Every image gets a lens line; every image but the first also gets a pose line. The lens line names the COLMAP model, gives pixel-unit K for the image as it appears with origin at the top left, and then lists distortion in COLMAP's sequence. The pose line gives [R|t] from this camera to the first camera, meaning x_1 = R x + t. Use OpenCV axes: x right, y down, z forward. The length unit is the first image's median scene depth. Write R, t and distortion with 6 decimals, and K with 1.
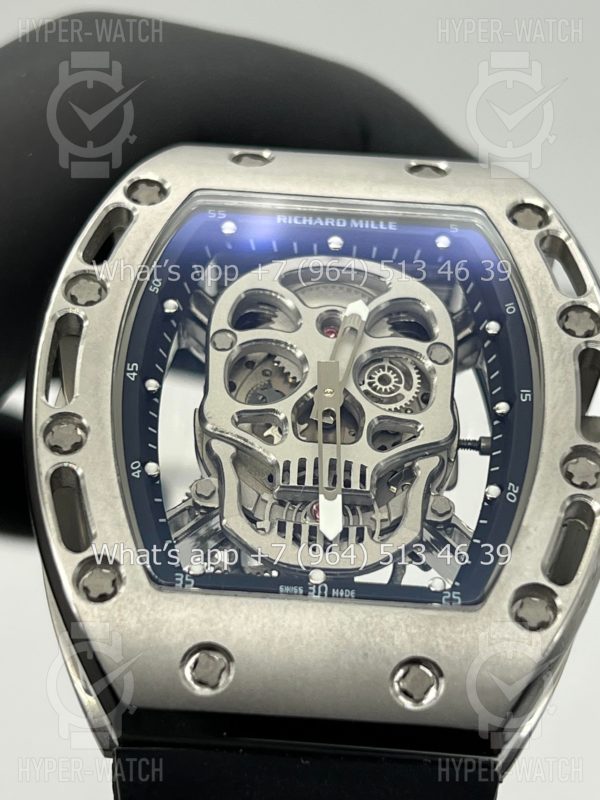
lens RADIAL K [[1859.5, 0, 300.0], [0, 1859.5, 400.0], [0, 0, 1]] dist [0.229681, 0.199082]
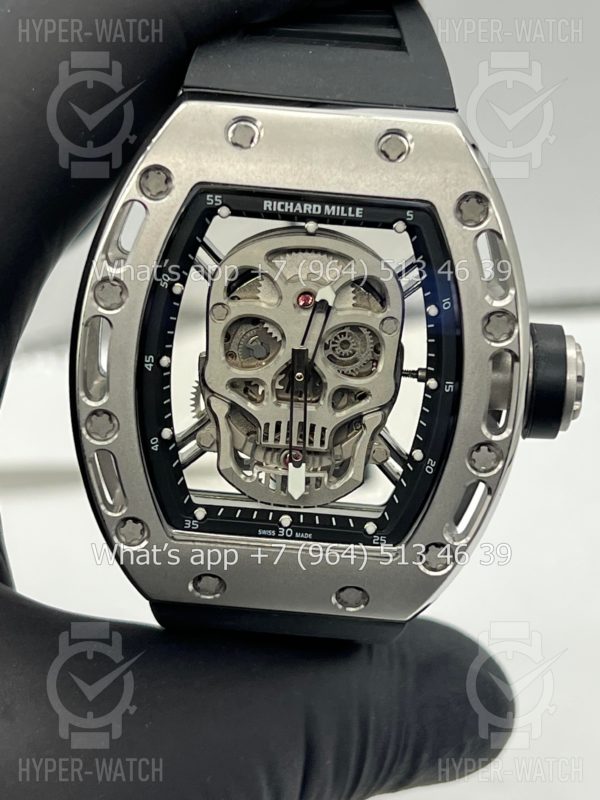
lens RADIAL K [[1859.5, 0, 300.0], [0, 1859.5, 400.0], [0, 0, 1]] dist [0.229681, 0.199082]
pose [[0.998967, 0.037644, -0.025467, 0.049195], [-0.010378, 0.734467, 0.678565, -0.870034], [0.044248, -0.677599, 0.734099, 0.027355]]
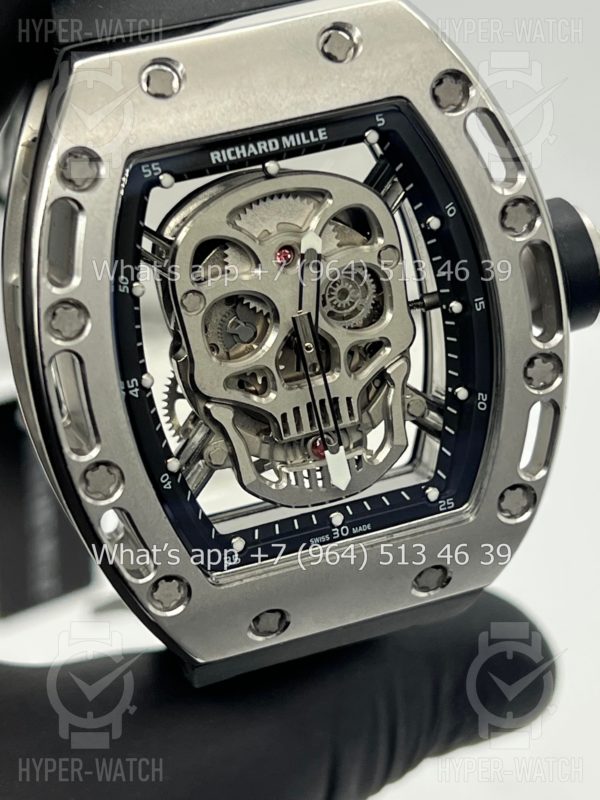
lens RADIAL K [[1859.5, 0, 300.0], [0, 1859.5, 400.0], [0, 0, 1]] dist [0.229681, 0.199082]
pose [[0.944133, -0.275593, 0.180725, -0.190233], [0.068210, 0.699905, 0.710971, -0.739846], [-0.322429, -0.658924, 0.679602, 0.246966]]
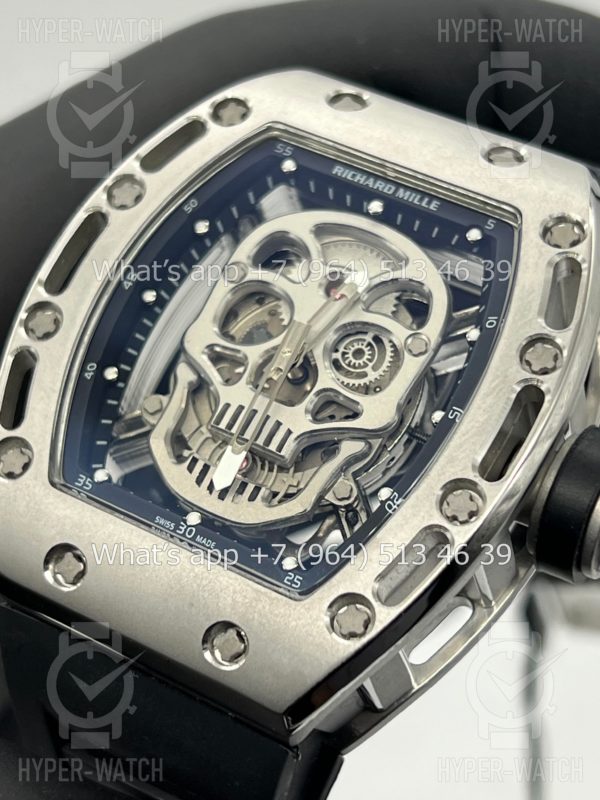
lens RADIAL K [[1859.5, 0, 300.0], [0, 1859.5, 400.0], [0, 0, 1]] dist [0.229681, 0.199082]
pose [[0.871765, 0.301714, -0.385997, 0.425026], [-0.244140, 0.950611, 0.191660, -0.177115], [0.424760, -0.072846, 0.902370, 0.064960]]
